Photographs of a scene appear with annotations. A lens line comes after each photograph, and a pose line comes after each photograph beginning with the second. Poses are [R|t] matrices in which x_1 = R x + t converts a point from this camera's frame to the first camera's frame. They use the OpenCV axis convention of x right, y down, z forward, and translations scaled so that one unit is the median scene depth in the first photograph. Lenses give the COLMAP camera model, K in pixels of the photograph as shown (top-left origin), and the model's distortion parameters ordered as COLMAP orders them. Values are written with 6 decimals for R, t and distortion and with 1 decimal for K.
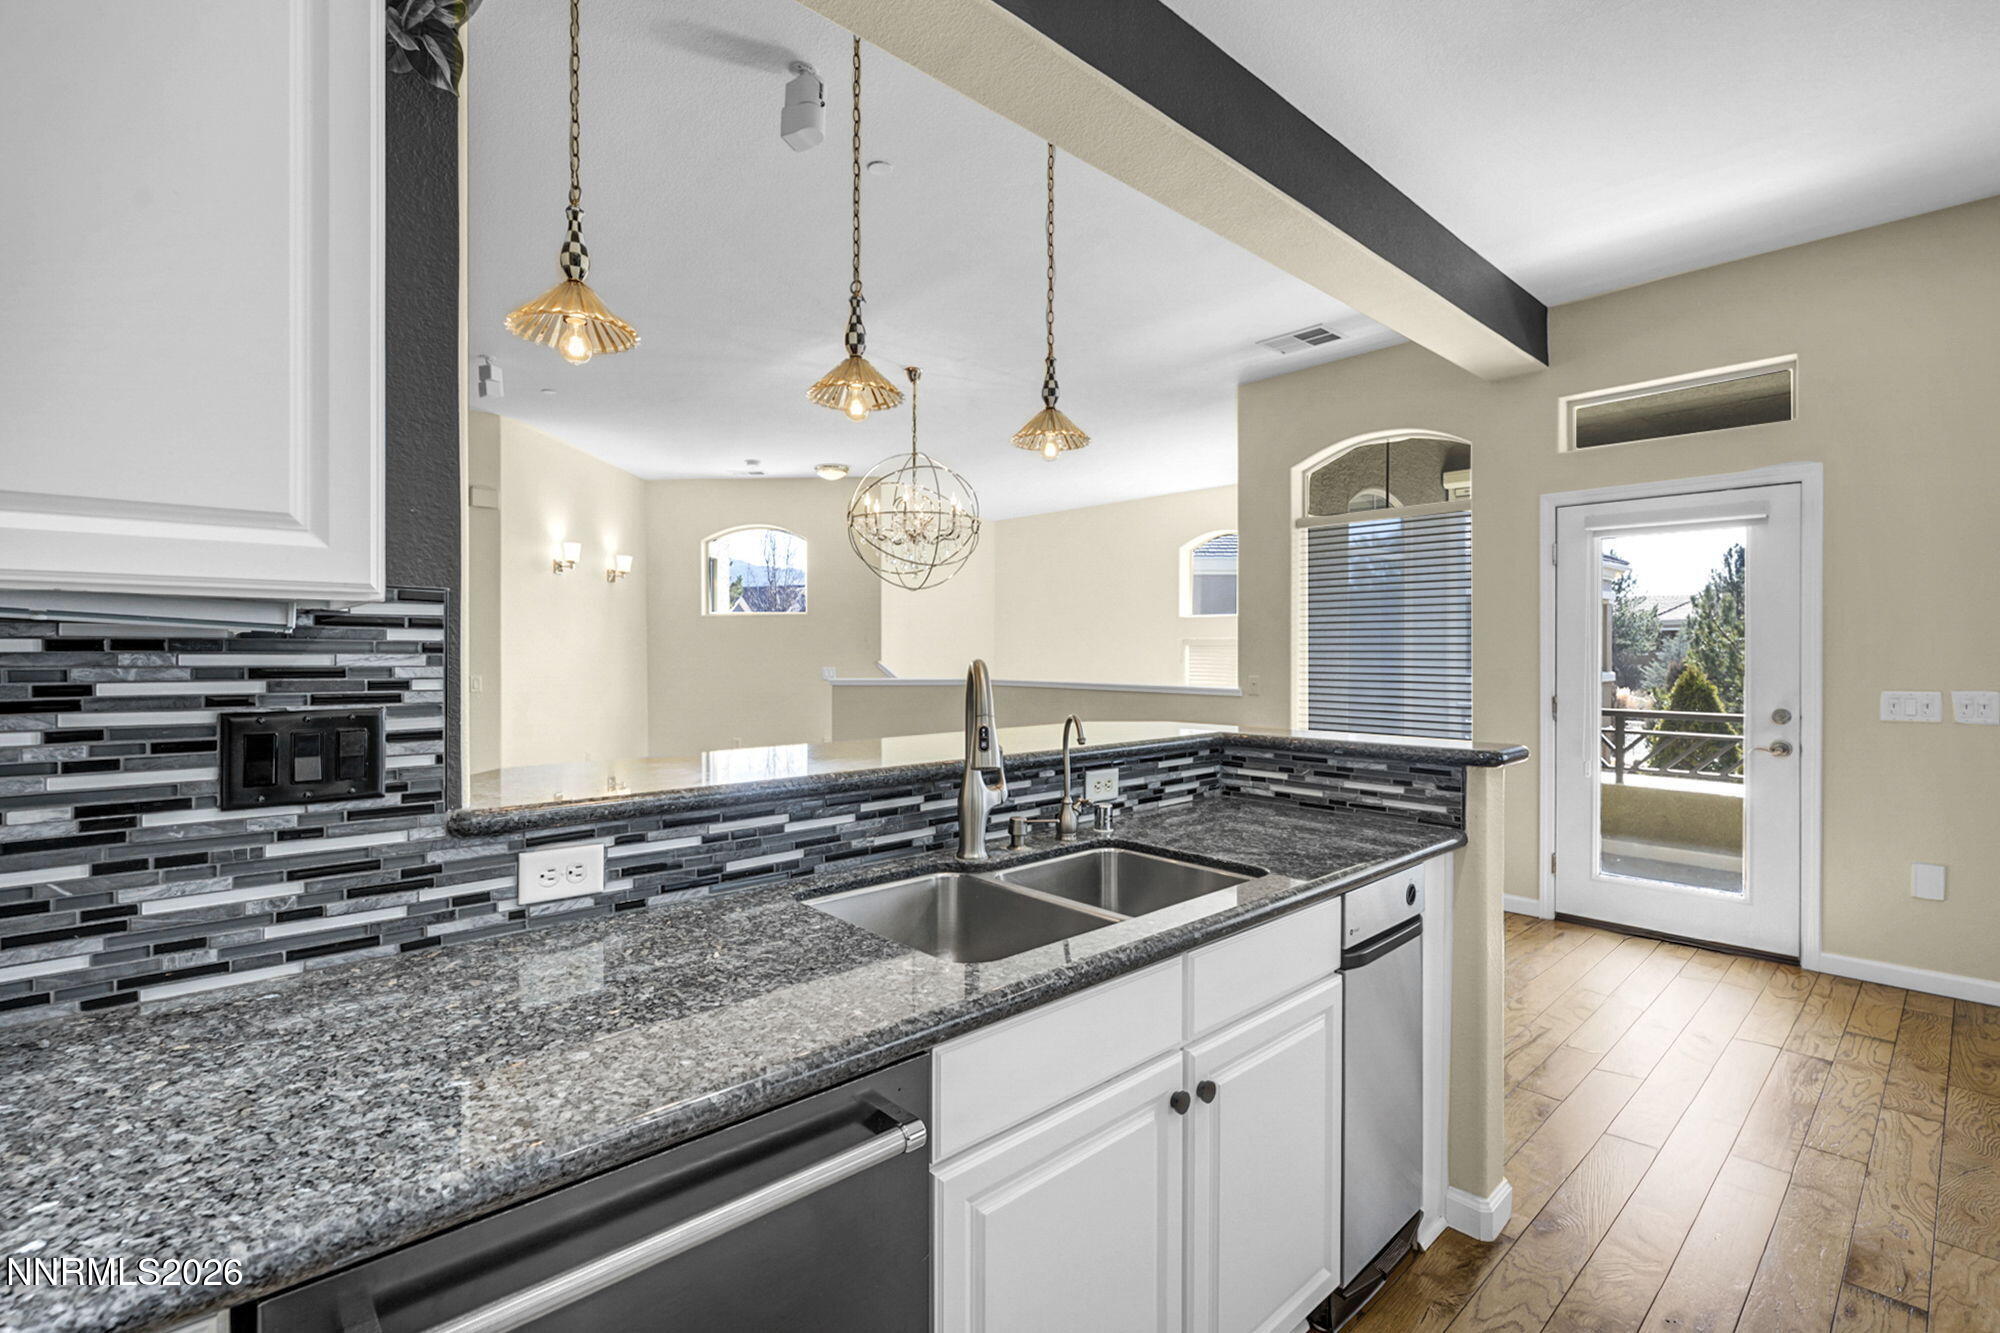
lens RADIAL K [[908.5, 0, 993.7], [0, 908.5, 654.8], [0, 0, 1]] dist [0.001838, 0.000104]
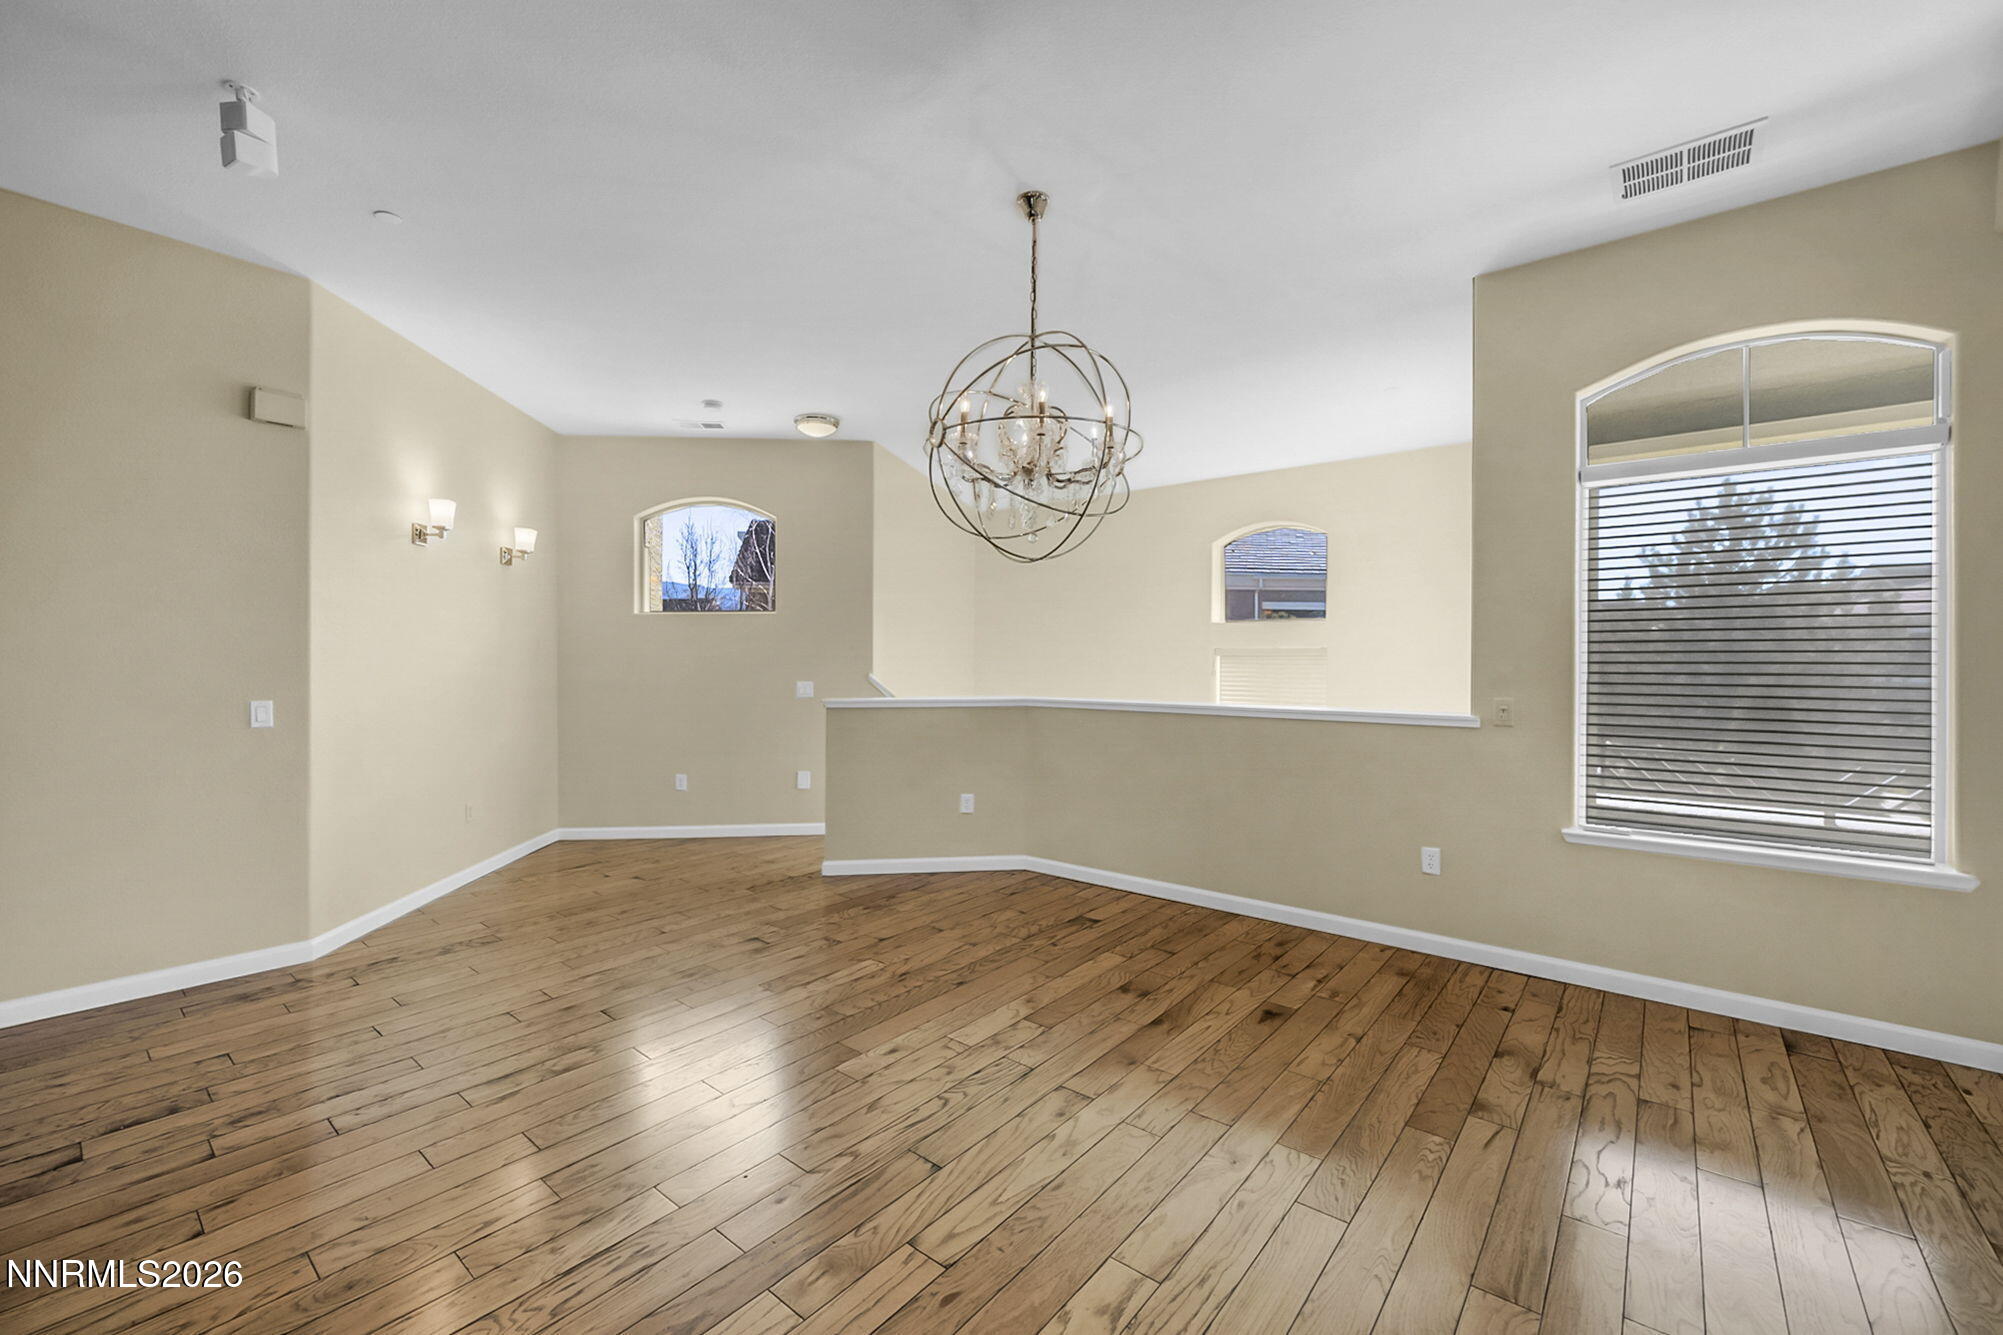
lens RADIAL K [[823.0, 0, 1004.2], [0, 823.0, 661.6], [0, 0, 1]] dist [-0.000828, 0.000026]
pose [[0.990387, 0.004304, 0.138254, -0.130764], [-0.003654, 0.999981, -0.004956, -0.000644], [-0.138273, 0.004403, 0.990384, 0.330273]]
